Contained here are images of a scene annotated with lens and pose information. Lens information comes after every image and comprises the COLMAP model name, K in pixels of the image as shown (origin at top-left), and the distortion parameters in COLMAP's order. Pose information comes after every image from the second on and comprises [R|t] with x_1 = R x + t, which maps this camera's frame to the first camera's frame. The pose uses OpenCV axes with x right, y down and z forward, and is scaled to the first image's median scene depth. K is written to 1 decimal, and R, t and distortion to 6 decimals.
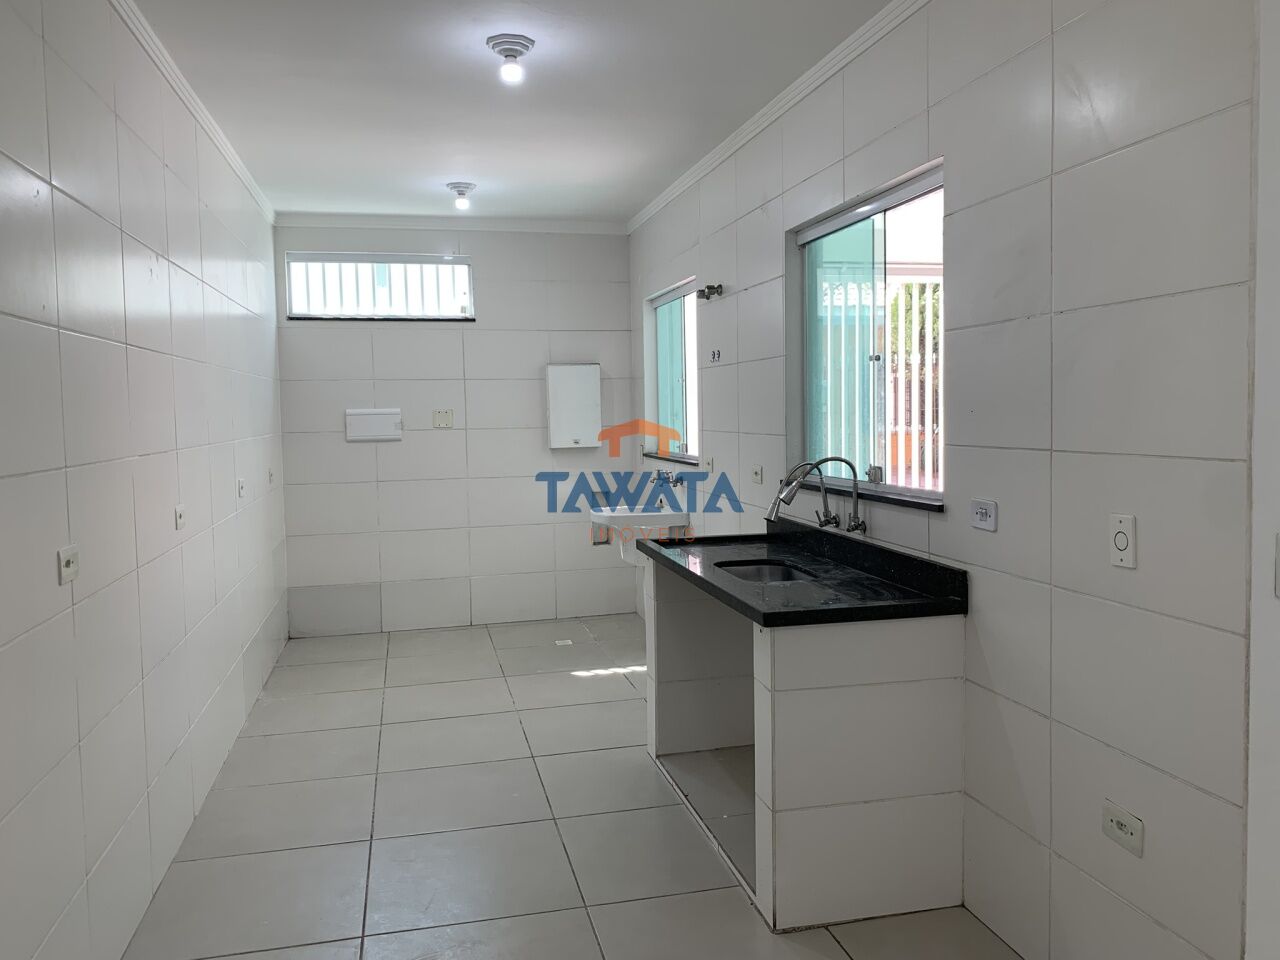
lens RADIAL K [[976.3, 0, 636.2], [0, 976.3, 474.0], [0, 0, 1]] dist [0.032382, -0.049002]
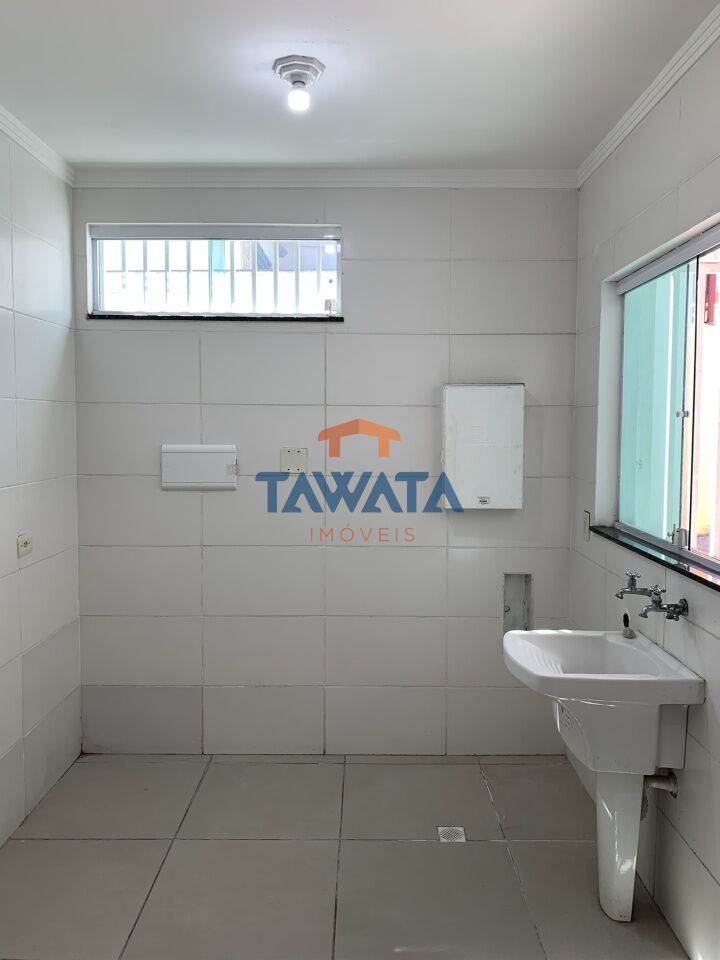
lens RADIAL K [[716.3, 0, 375.6], [0, 716.3, 479.3], [0, 0, 1]] dist [0.026869, -0.003743]
pose [[0.975757, 0.038760, -0.215399, -0.033013], [-0.036546, 0.999230, 0.014254, -0.059123], [0.215786, -0.006036, 0.976422, 0.573617]]
